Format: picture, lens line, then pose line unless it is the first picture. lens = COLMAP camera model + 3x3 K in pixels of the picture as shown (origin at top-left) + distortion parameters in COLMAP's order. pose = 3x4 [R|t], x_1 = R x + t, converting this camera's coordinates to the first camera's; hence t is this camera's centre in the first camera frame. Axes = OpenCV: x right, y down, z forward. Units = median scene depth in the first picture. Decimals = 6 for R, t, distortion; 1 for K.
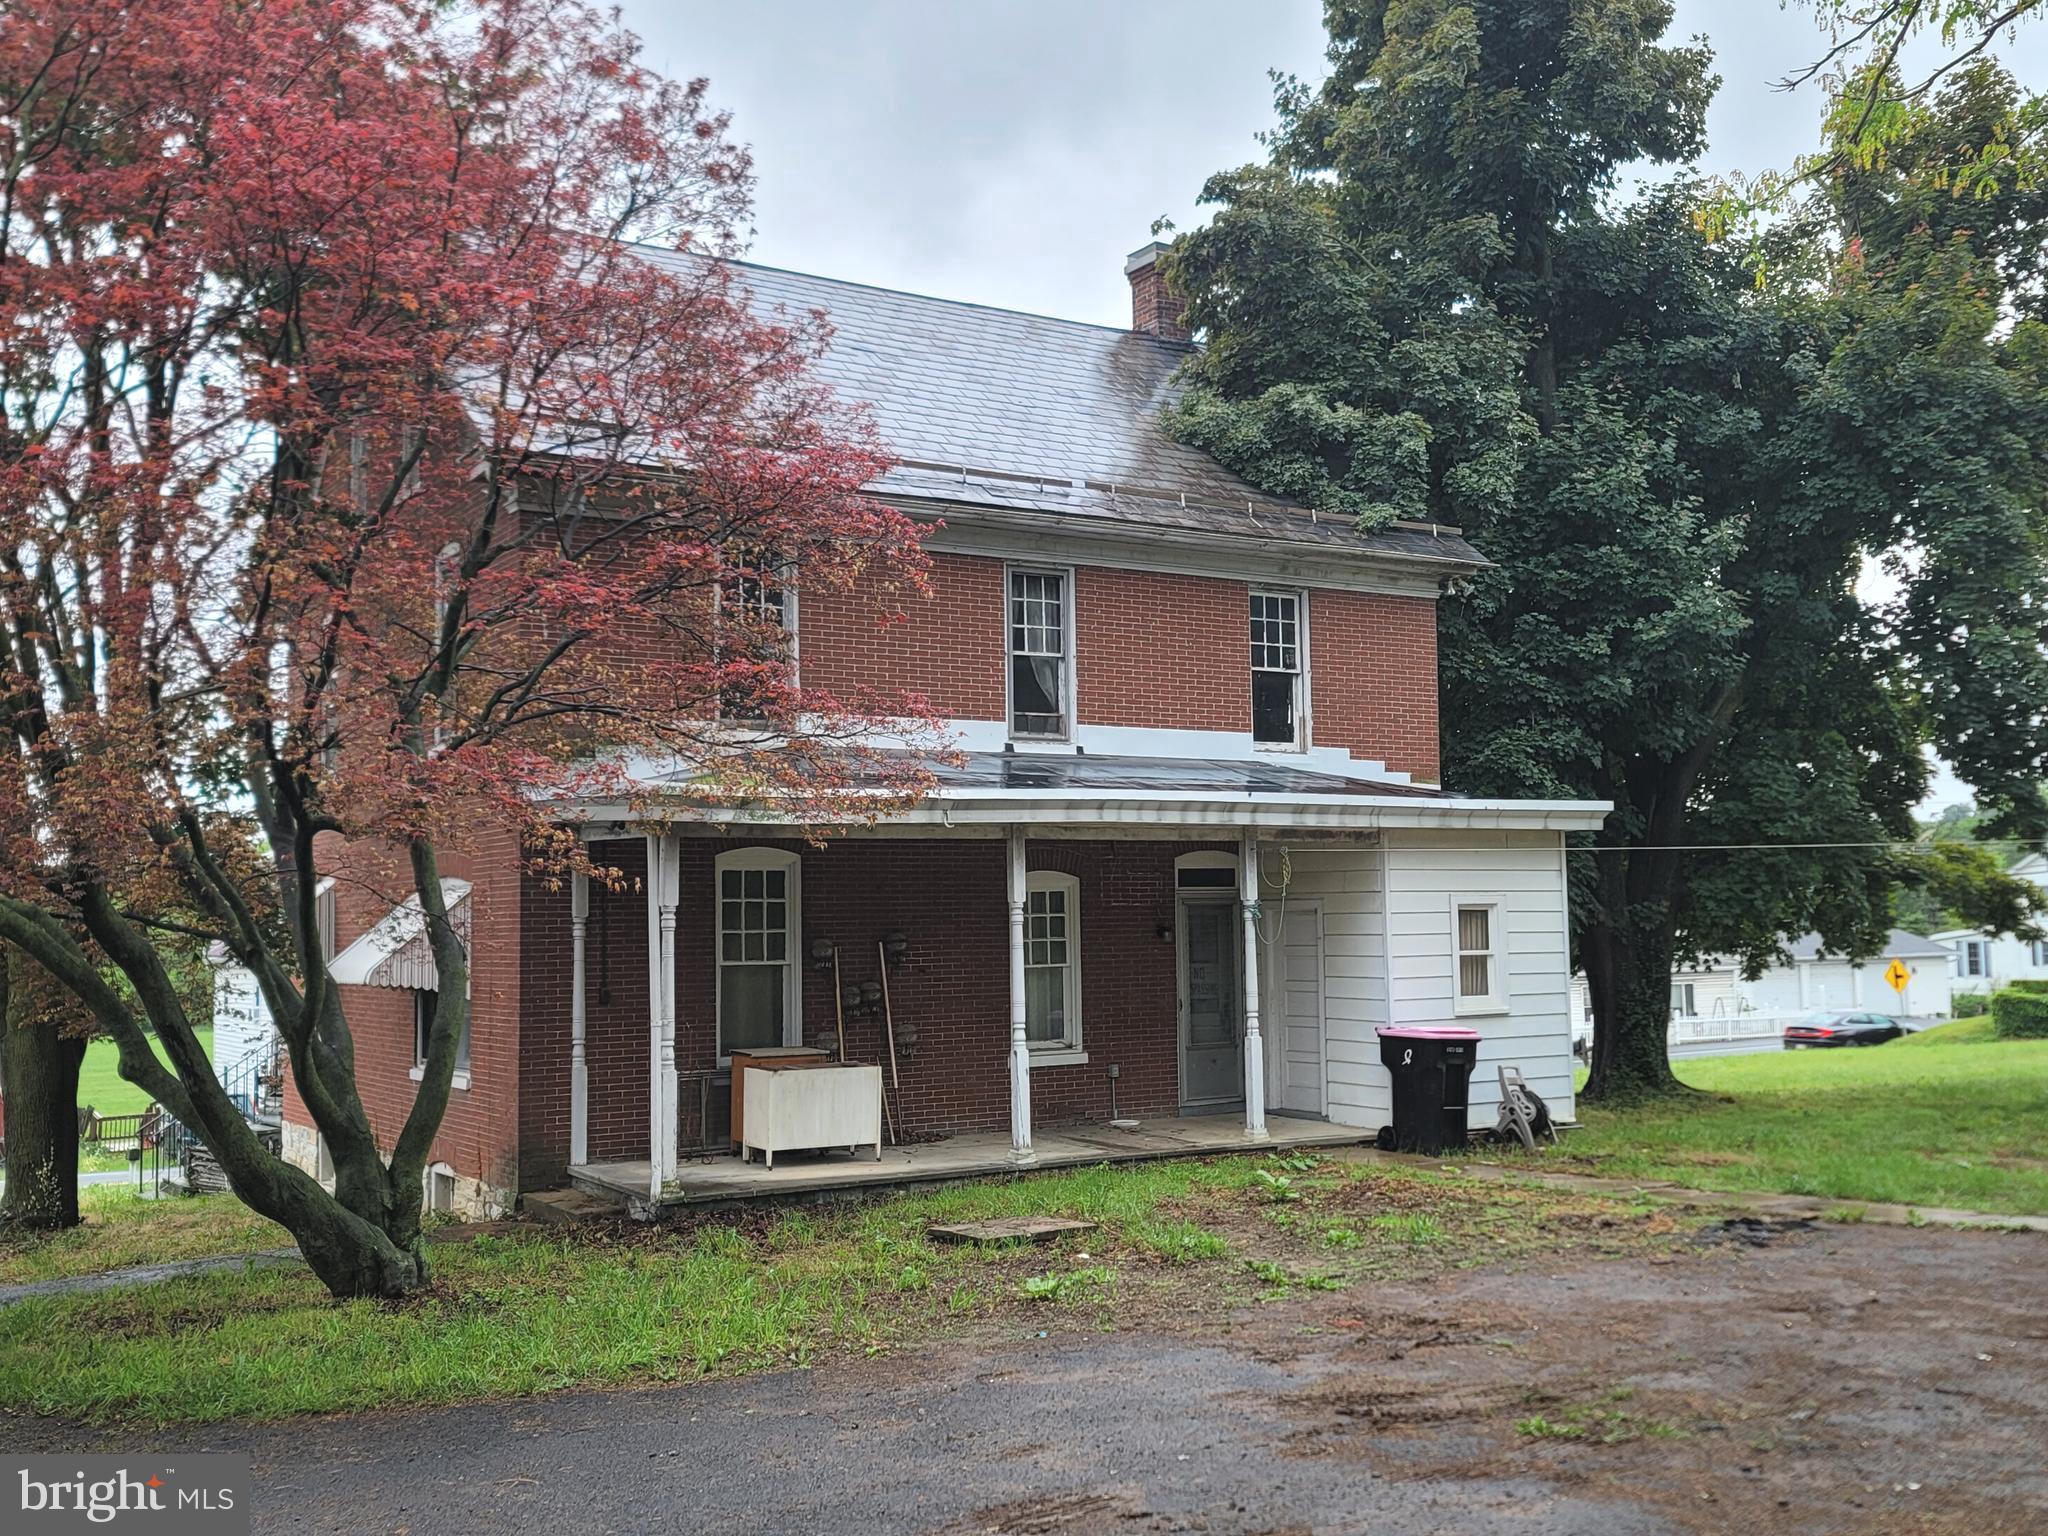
lens RADIAL K [[2165.6, 0, 1024.5], [0, 2165.6, 772.0], [0, 0, 1]] dist [0.145563, 0.000000]
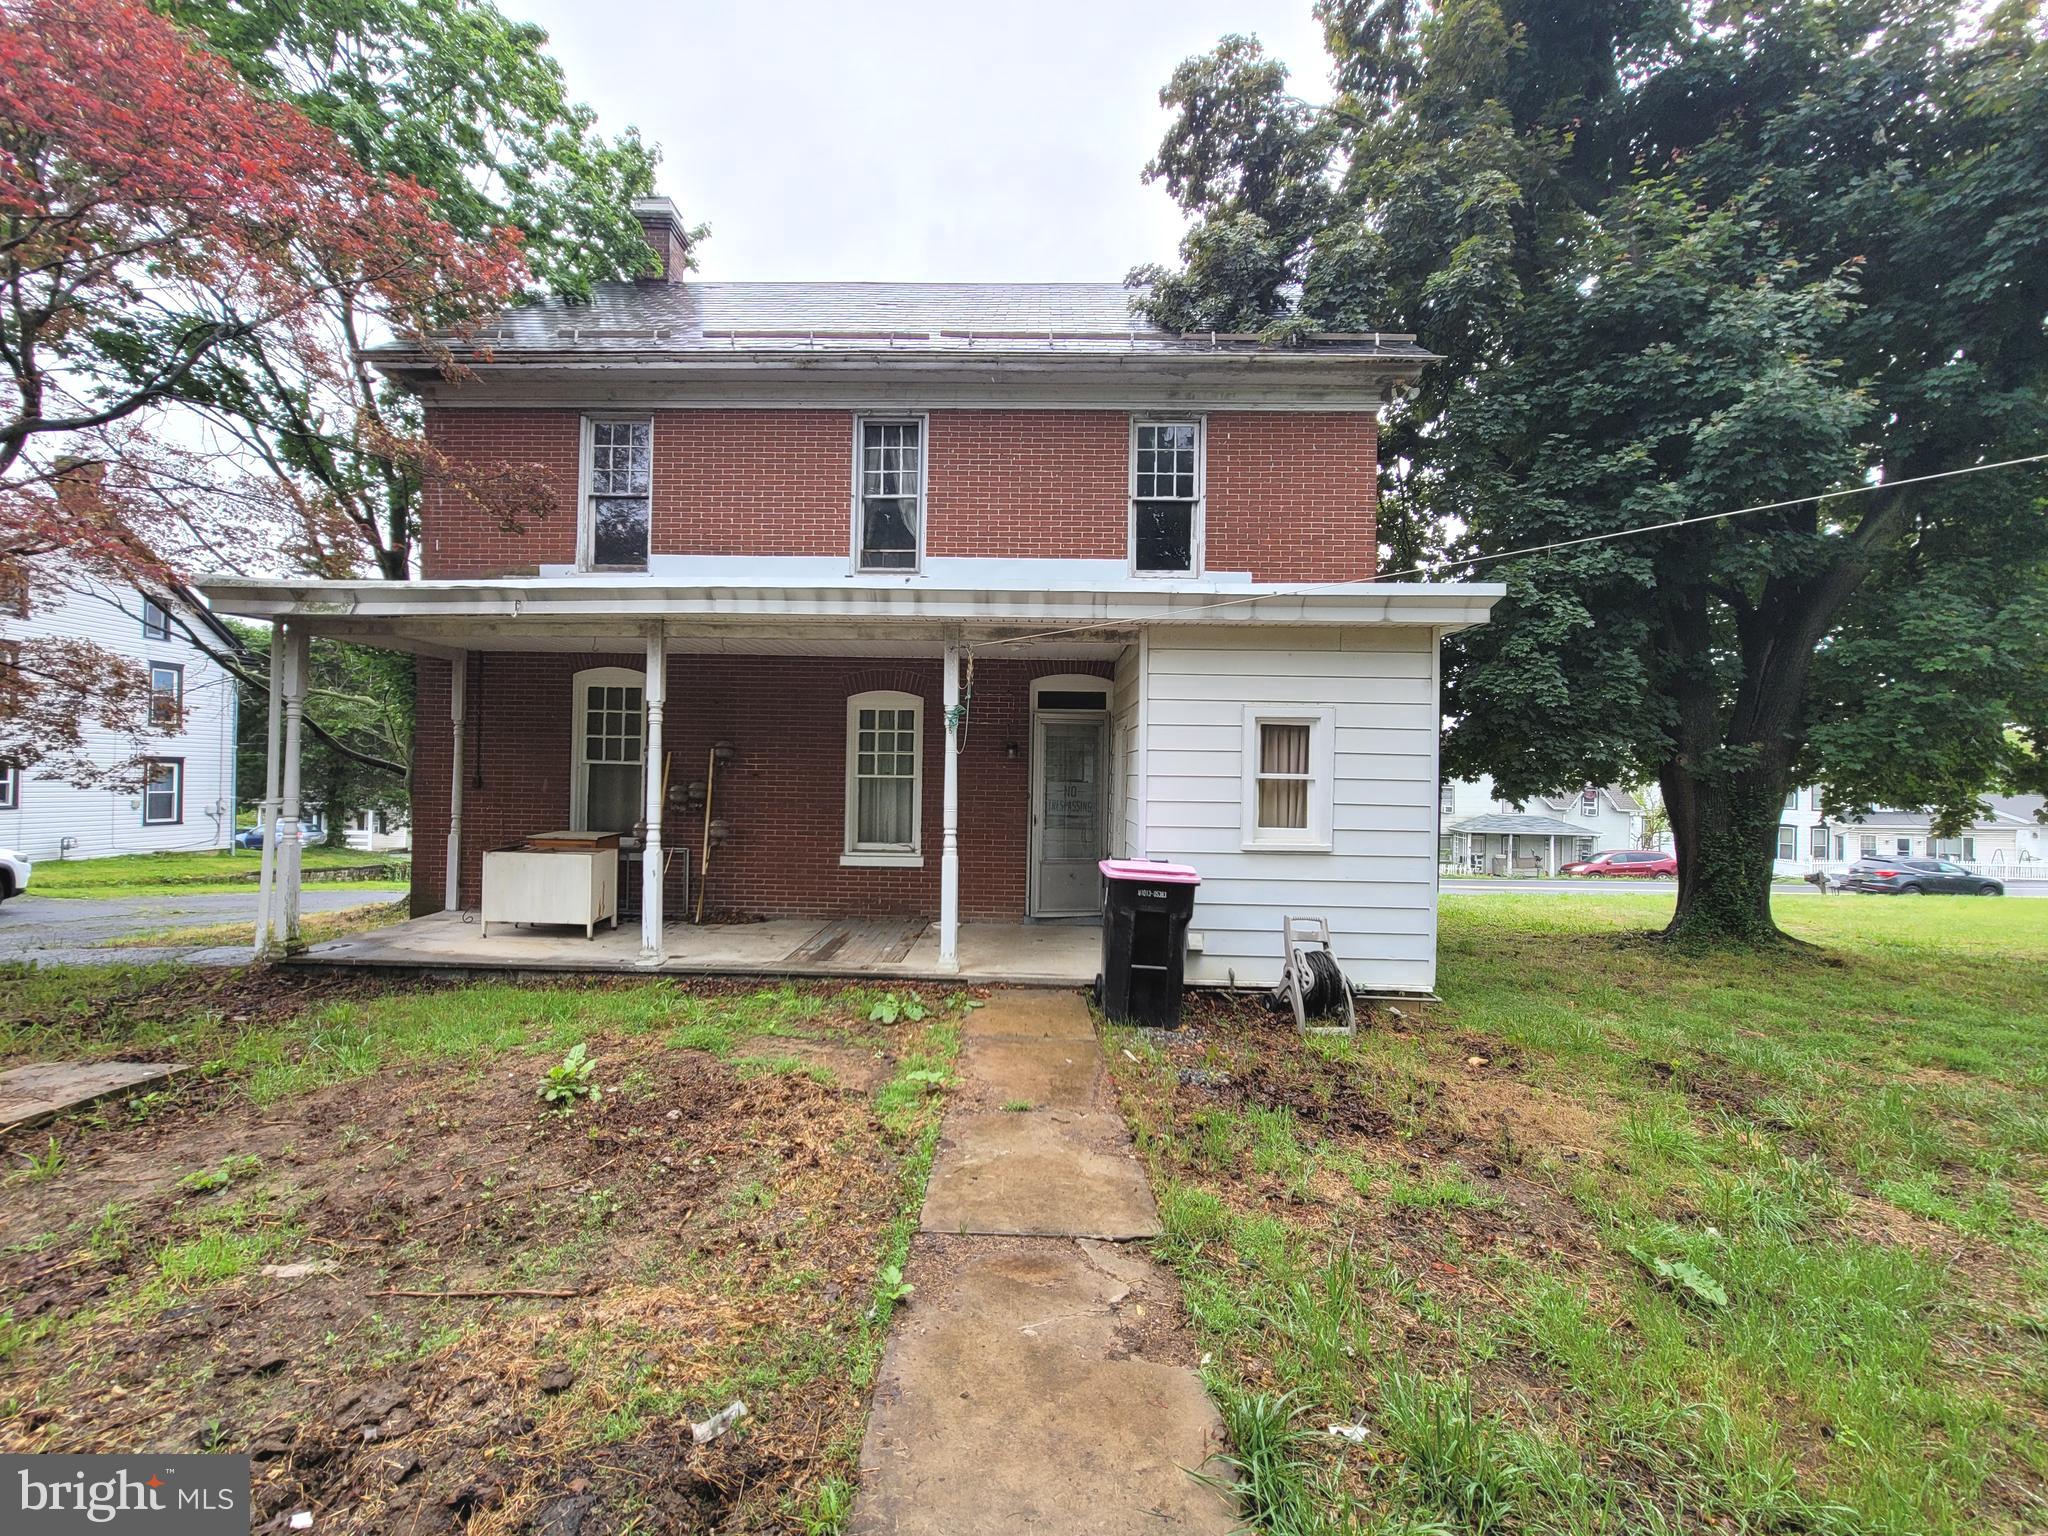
lens RADIAL K [[828.8, 0, 1021.7], [0, 828.8, 761.3], [0, 0, 1]] dist [0.003640, -0.001583]
pose [[0.823228, 0.020681, -0.567335, 0.300597], [0.007124, 0.998881, 0.046750, 0.061102], [0.567667, -0.042528, 0.822159, 0.677821]]
